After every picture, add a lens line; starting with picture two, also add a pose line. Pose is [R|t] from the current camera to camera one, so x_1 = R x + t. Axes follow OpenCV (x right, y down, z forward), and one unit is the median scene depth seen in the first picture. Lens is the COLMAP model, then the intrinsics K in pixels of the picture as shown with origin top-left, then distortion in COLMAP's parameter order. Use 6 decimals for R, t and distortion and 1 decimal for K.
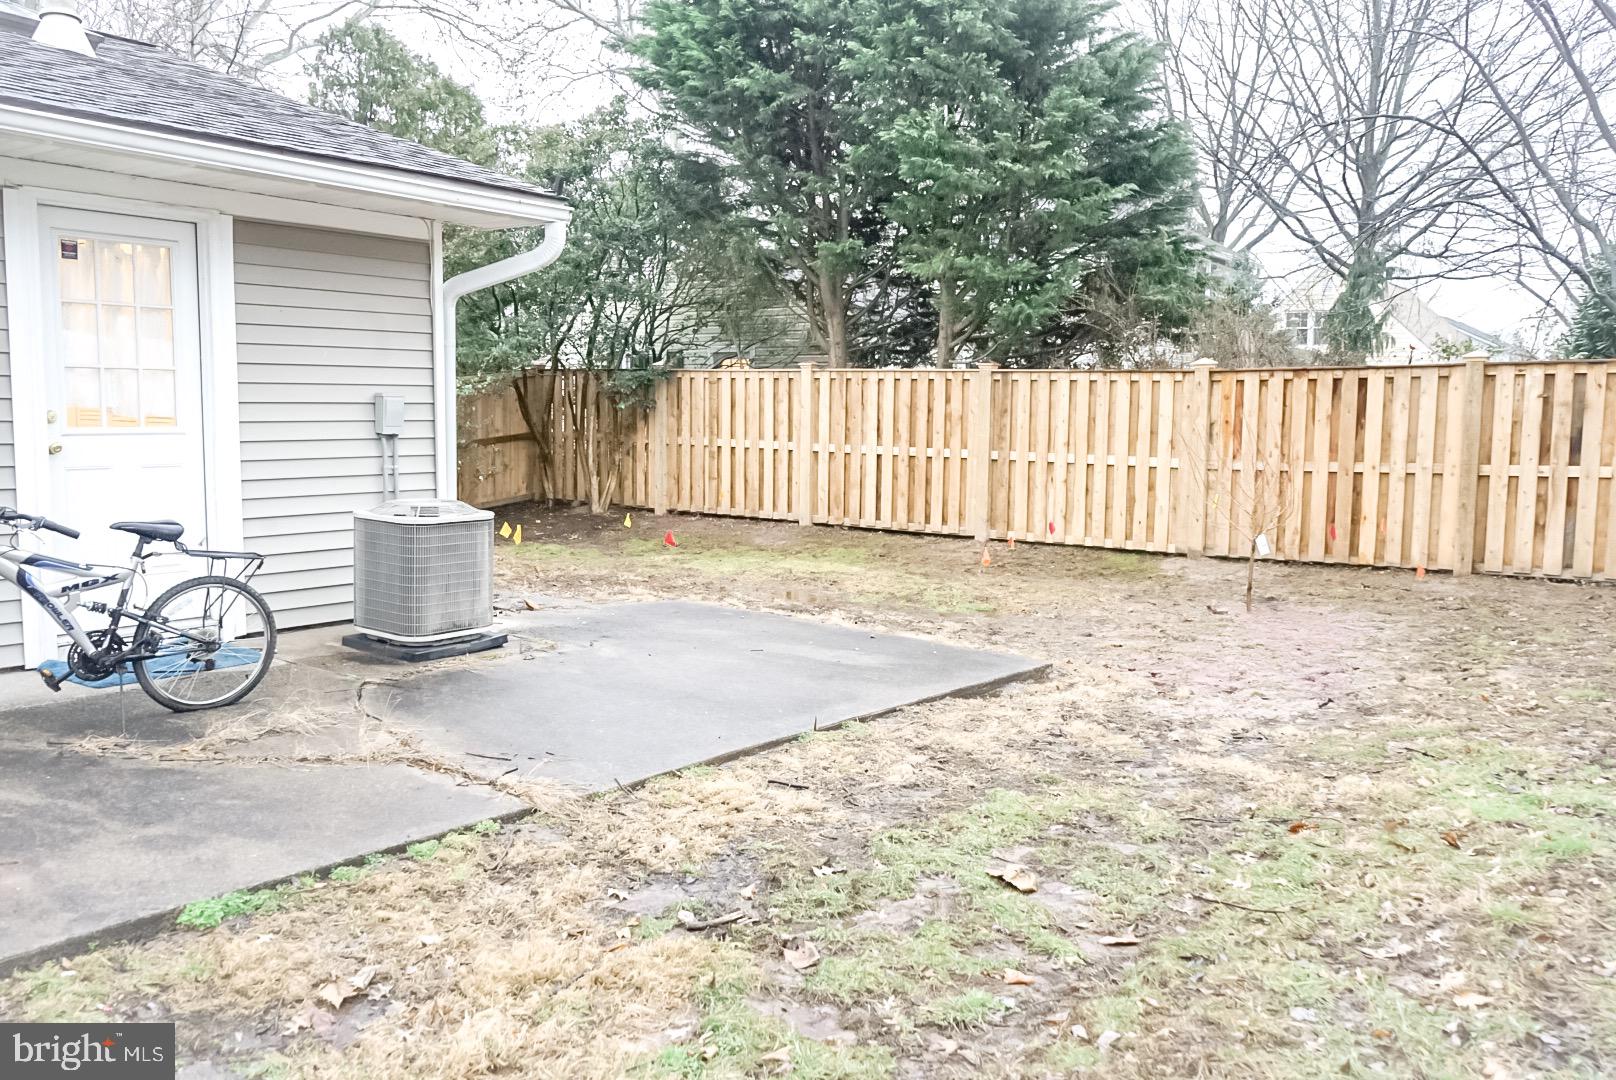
lens RADIAL K [[1344.7, 0, 808.0], [0, 1344.7, 540.0], [0, 0, 1]] dist [0.004174, 0.001913]
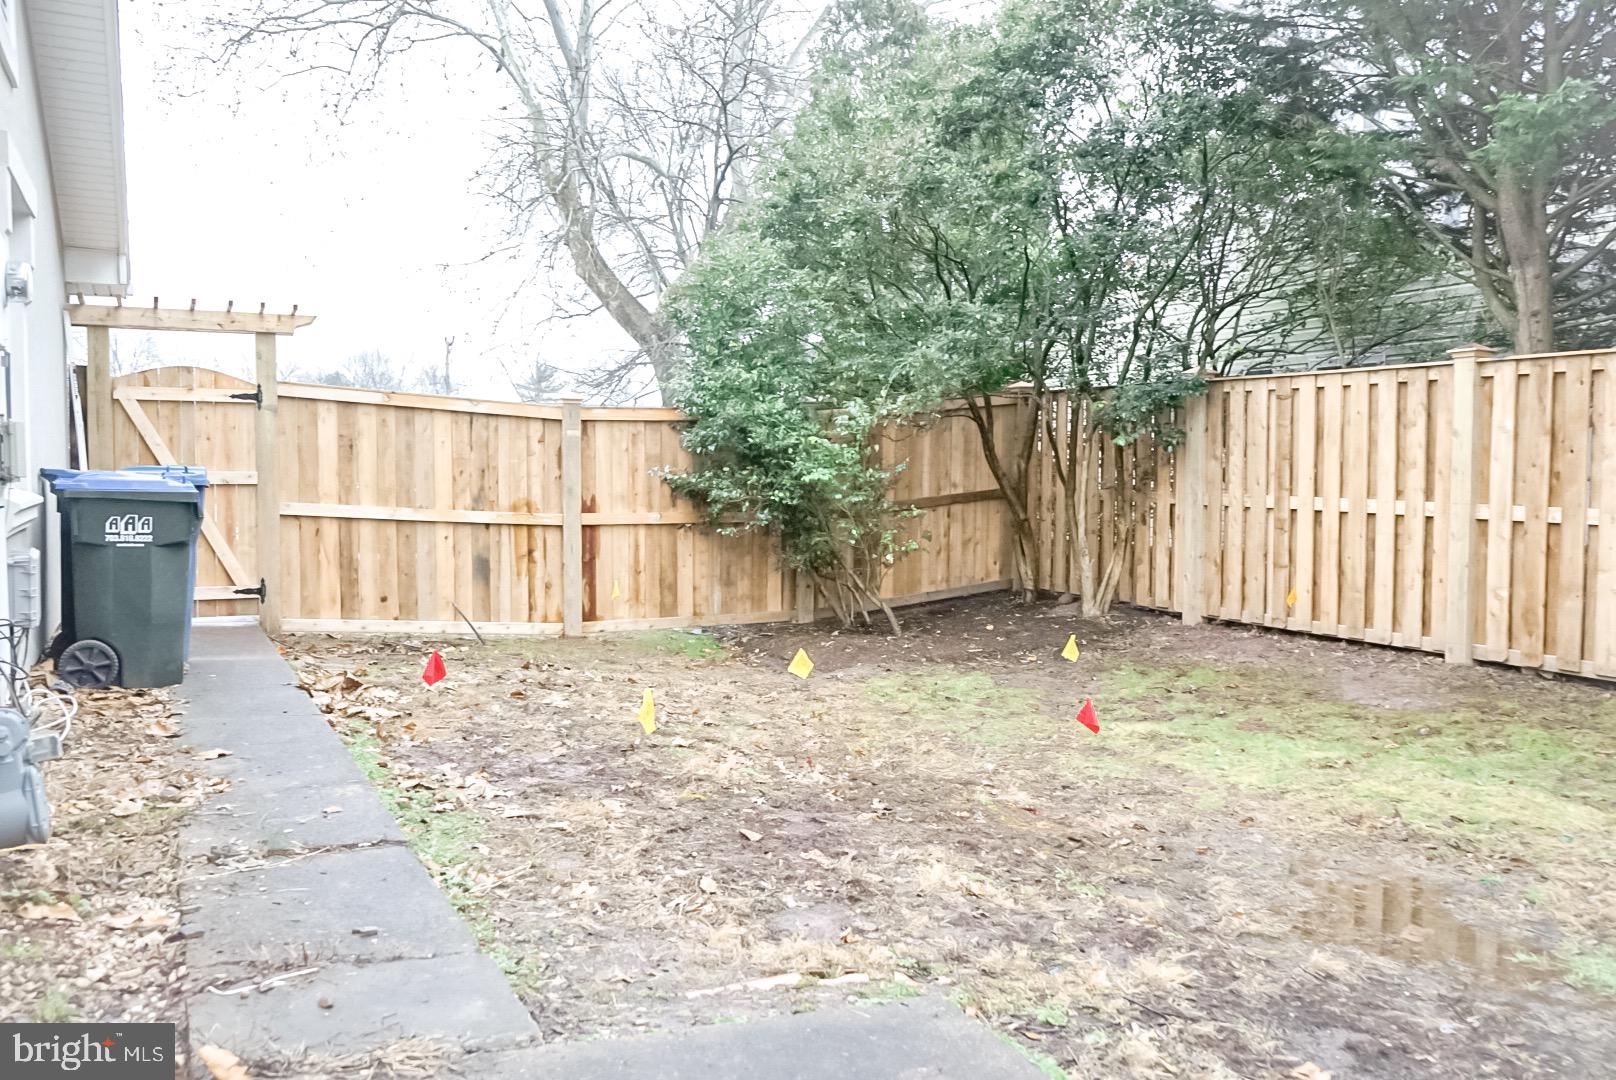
lens RADIAL K [[1344.7, 0, 808.0], [0, 1344.7, 540.0], [0, 0, 1]] dist [0.004174, 0.001913]
pose [[0.890722, 0.014603, -0.454313, 0.009384], [-0.037280, 0.998464, -0.040997, -0.026130], [0.453016, 0.053454, 0.889898, 0.404970]]
